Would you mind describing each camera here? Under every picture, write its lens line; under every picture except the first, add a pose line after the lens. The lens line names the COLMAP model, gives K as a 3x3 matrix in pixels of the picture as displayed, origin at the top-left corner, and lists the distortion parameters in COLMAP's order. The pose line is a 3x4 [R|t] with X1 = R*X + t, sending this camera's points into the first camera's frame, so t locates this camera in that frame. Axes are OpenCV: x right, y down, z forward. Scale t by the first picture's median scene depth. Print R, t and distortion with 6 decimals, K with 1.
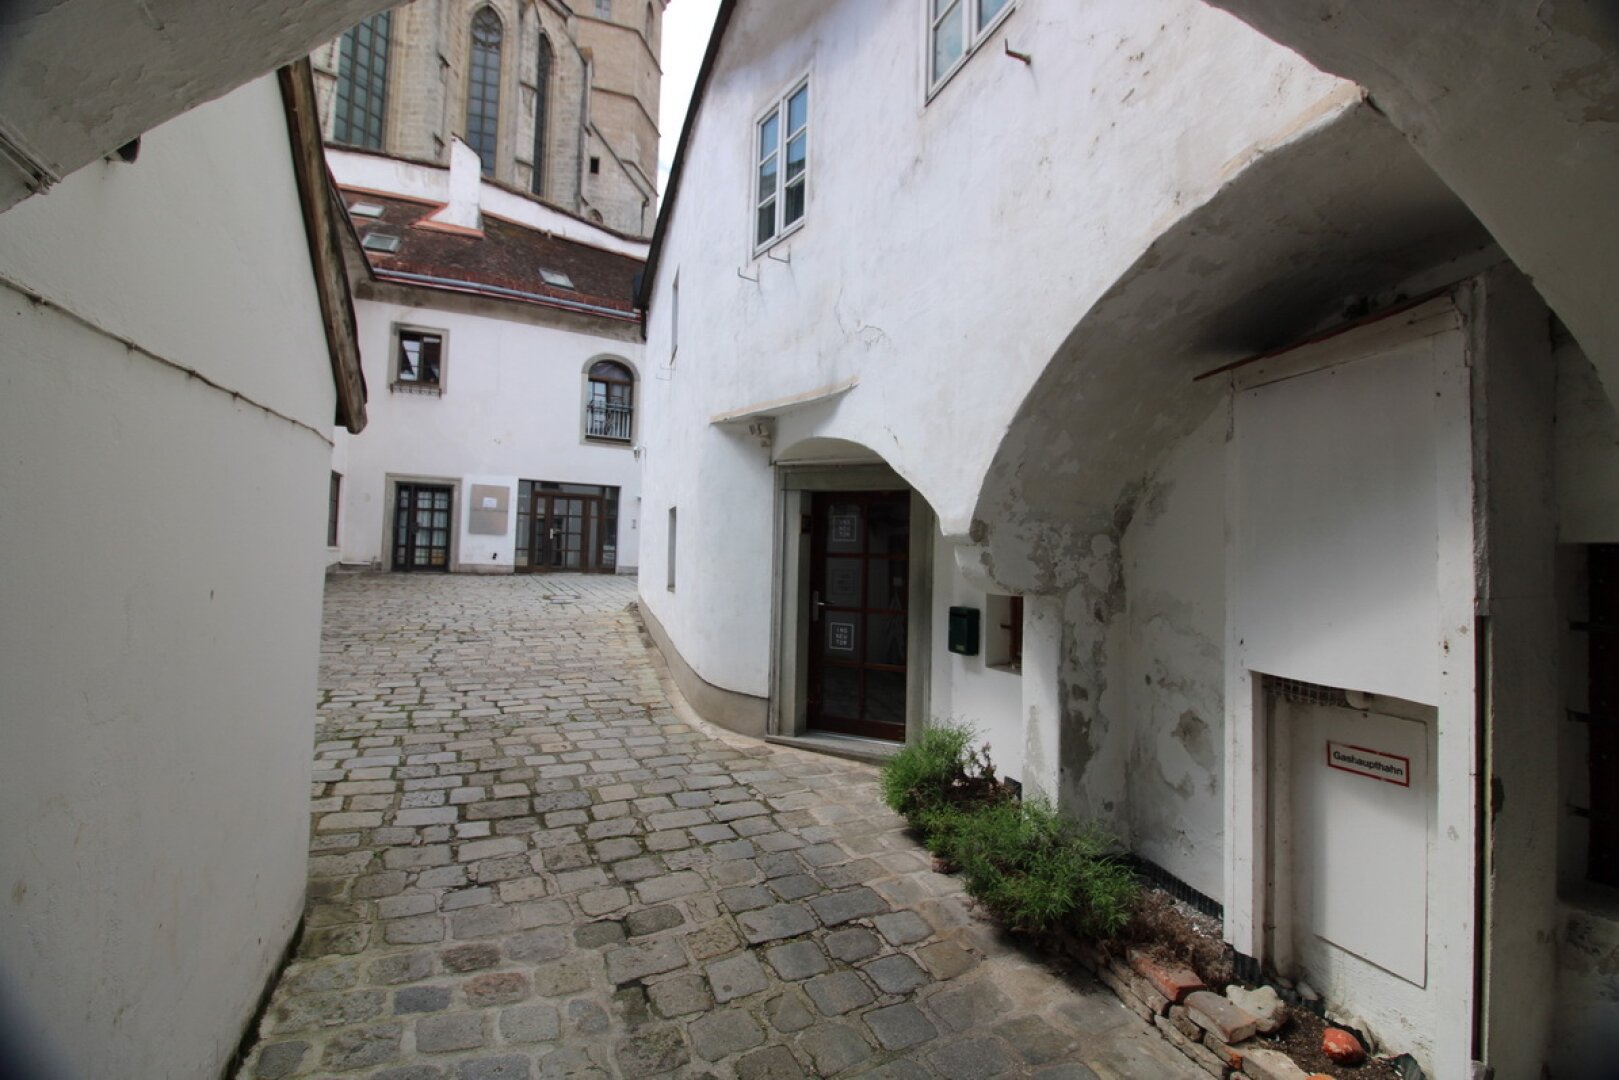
lens RADIAL K [[752.8, 0, 813.5], [0, 752.8, 520.1], [0, 0, 1]] dist [-0.002074, -0.007657]
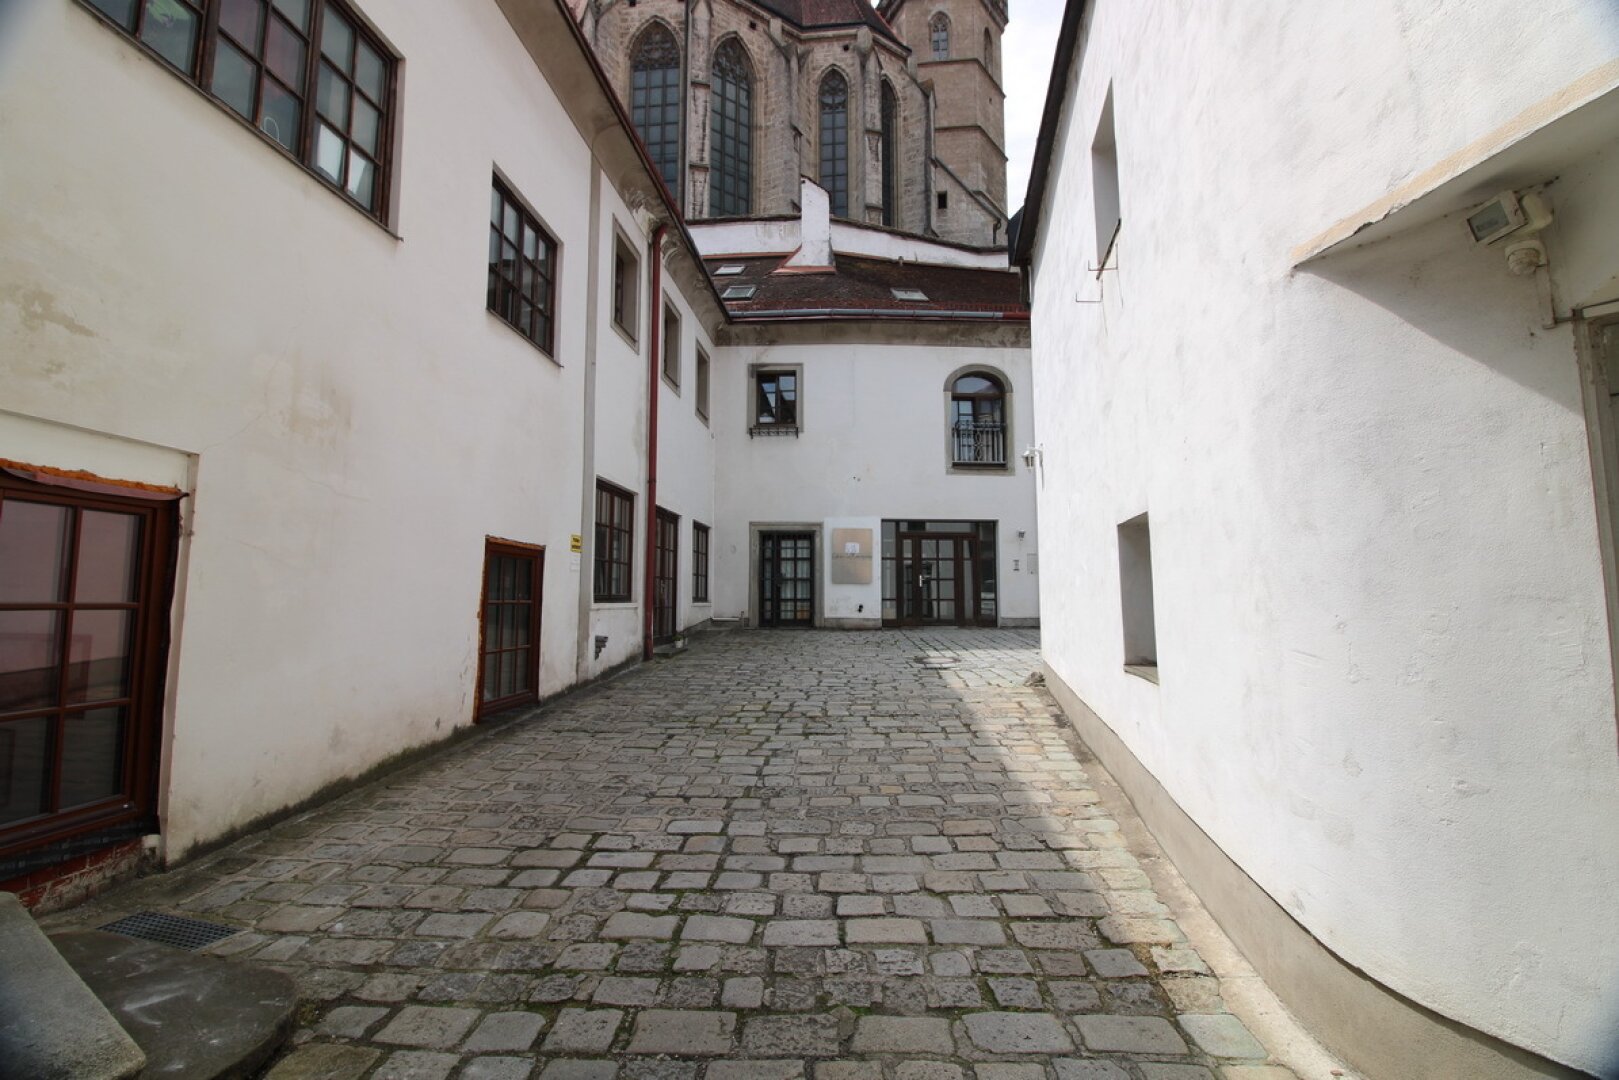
lens RADIAL K [[752.8, 0, 811.0], [0, 752.8, 524.1], [0, 0, 1]] dist [-0.002074, -0.007657]
pose [[0.886379, -0.070552, -0.457554, -0.062102], [0.044850, 0.996757, -0.066809, 0.005433], [0.460784, 0.038697, 0.886668, 0.179920]]
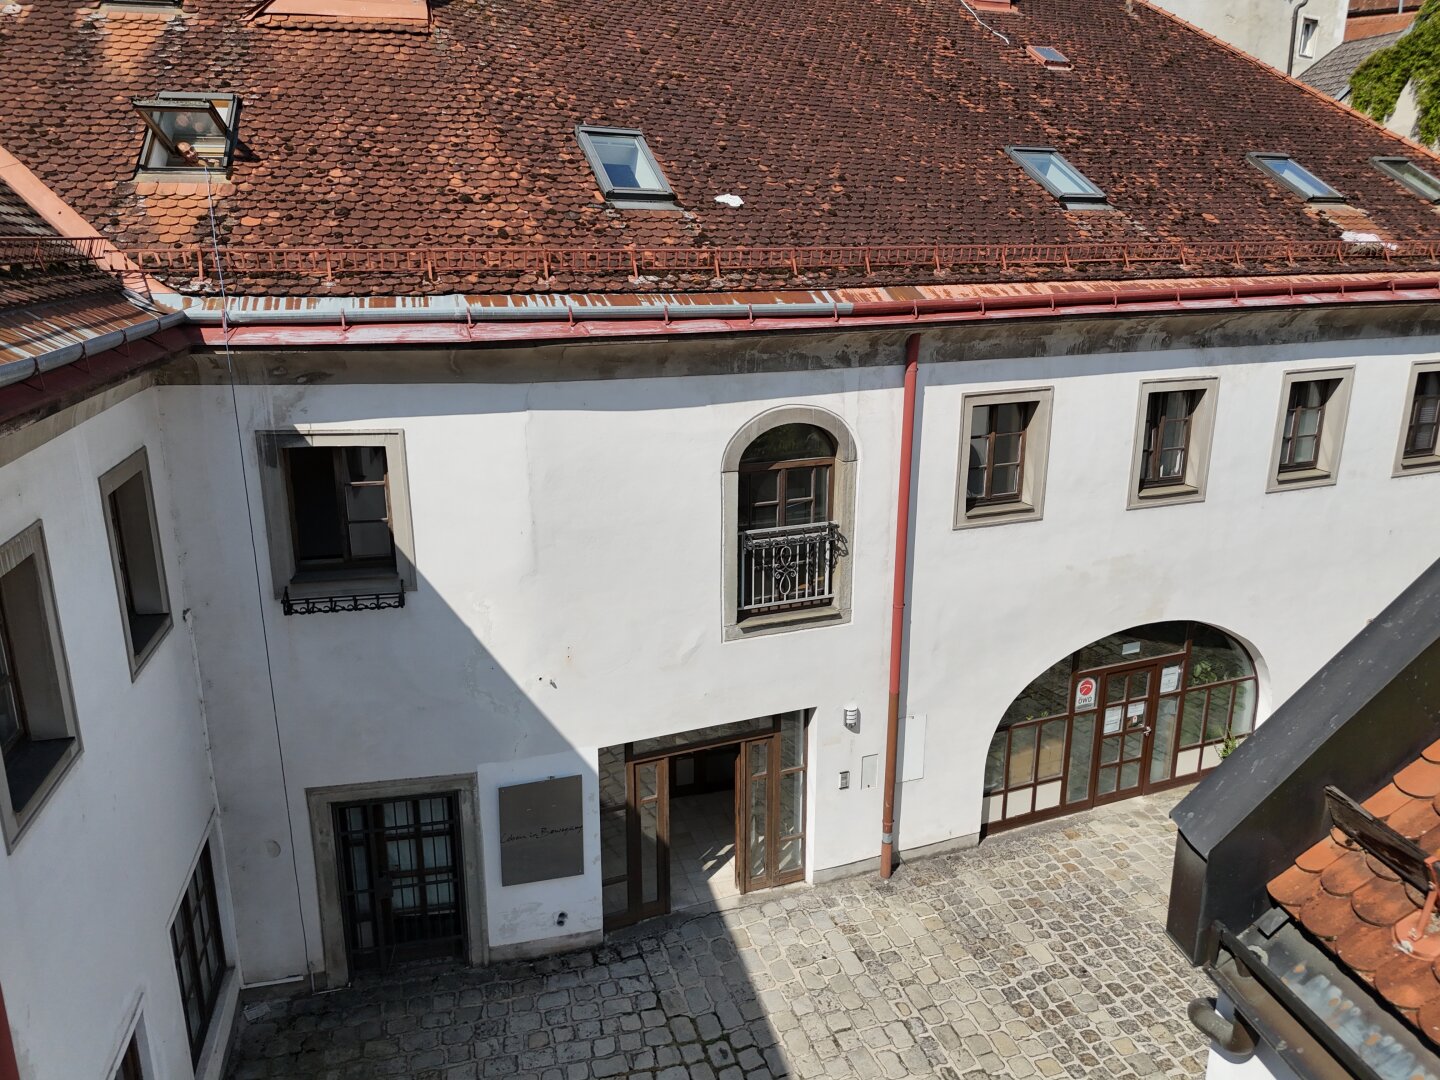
lens RADIAL K [[1058.9, 0, 718.8], [0, 1058.9, 540.2], [0, 0, 1]] dist [0.058864, -0.033720]
pose [[0.986464, 0.017542, -0.163036, -0.221156], [0.035536, 0.947762, 0.316994, -0.343443], [0.160080, -0.318497, 0.934310, 0.471154]]
